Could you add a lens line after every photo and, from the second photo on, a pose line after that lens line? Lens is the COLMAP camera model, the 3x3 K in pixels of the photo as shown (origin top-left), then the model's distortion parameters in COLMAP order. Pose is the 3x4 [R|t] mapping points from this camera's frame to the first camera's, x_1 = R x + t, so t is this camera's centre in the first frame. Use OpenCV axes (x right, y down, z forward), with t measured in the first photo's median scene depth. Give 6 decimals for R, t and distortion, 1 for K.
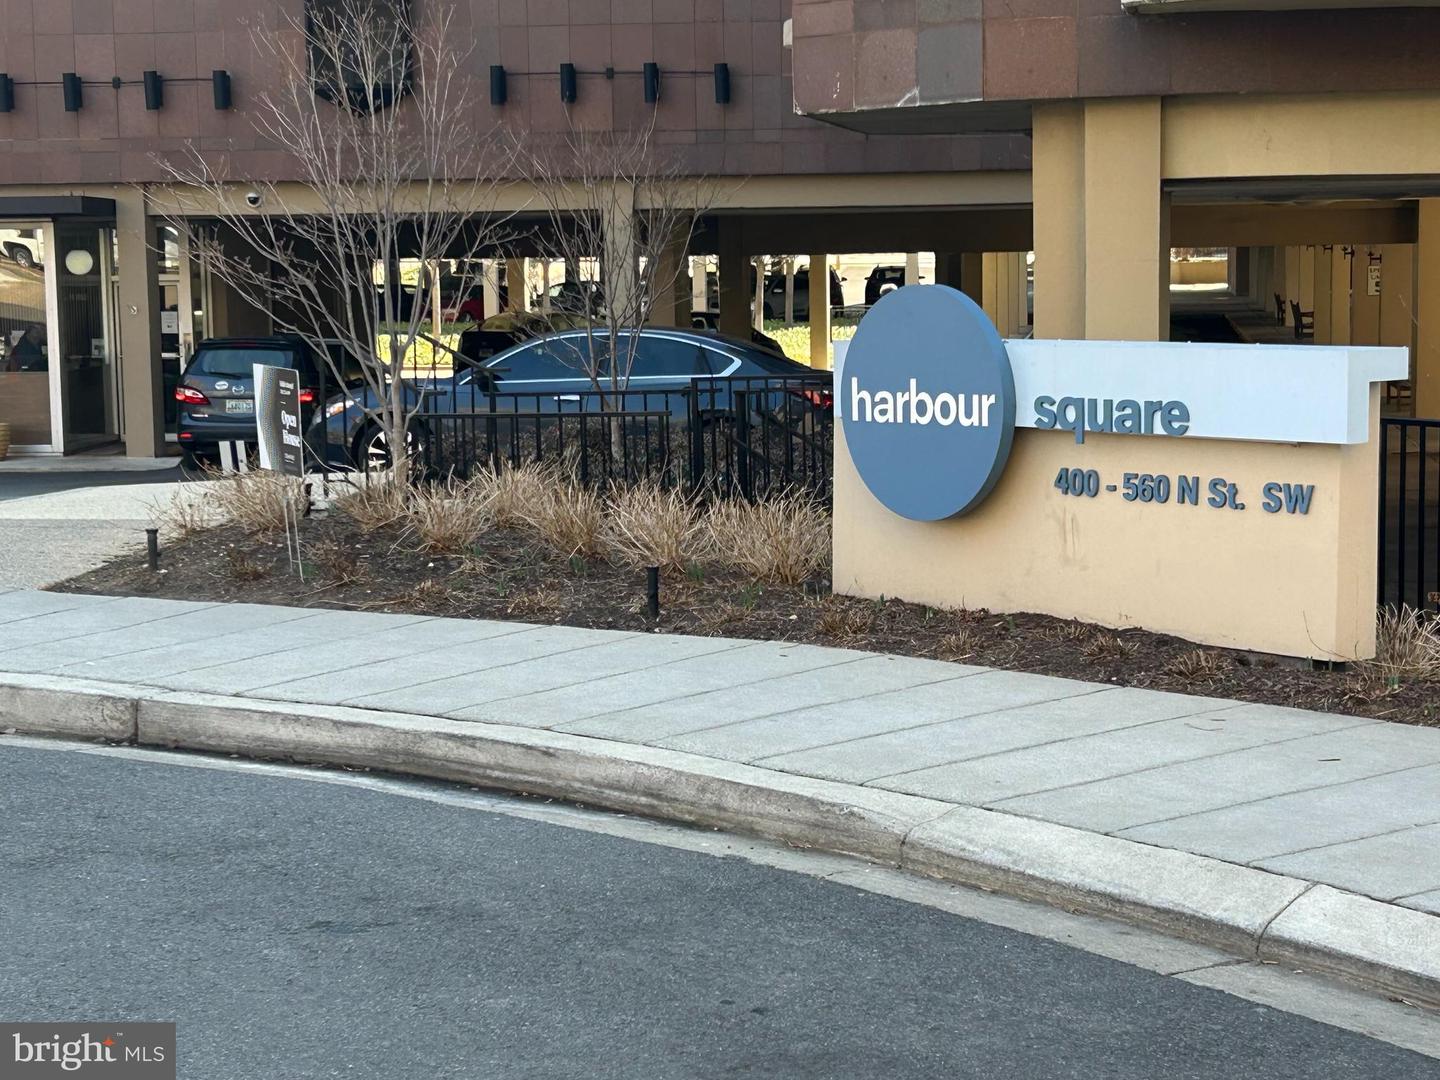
lens RADIAL K [[2836.4, 0, 725.0], [0, 2836.4, 540.2], [0, 0, 1]] dist [0.160558, 0.000000]
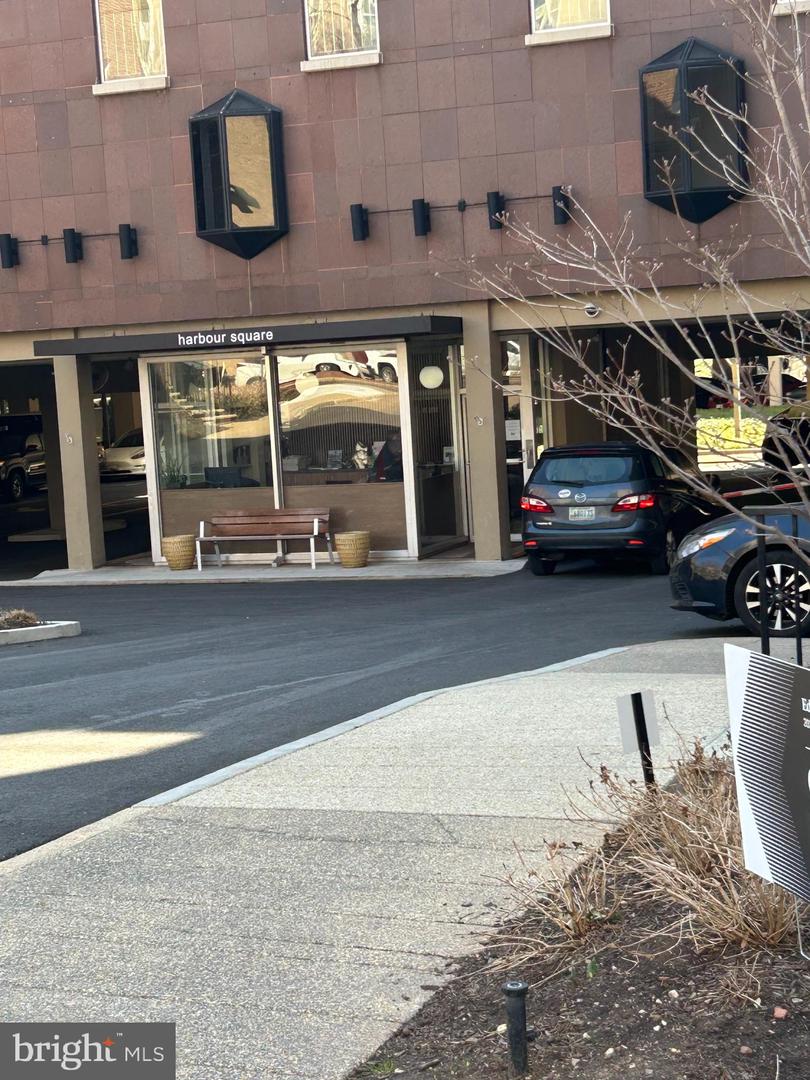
lens RADIAL K [[2127.3, 0, 405.3], [0, 2127.3, 541.3], [0, 0, 1]] dist [0.160558, 0.000000]
pose [[0.970866, -0.020418, -0.238753, -0.046421], [0.017679, 0.999751, -0.013609, -0.025670], [0.238971, 0.008991, 0.970985, 0.228490]]
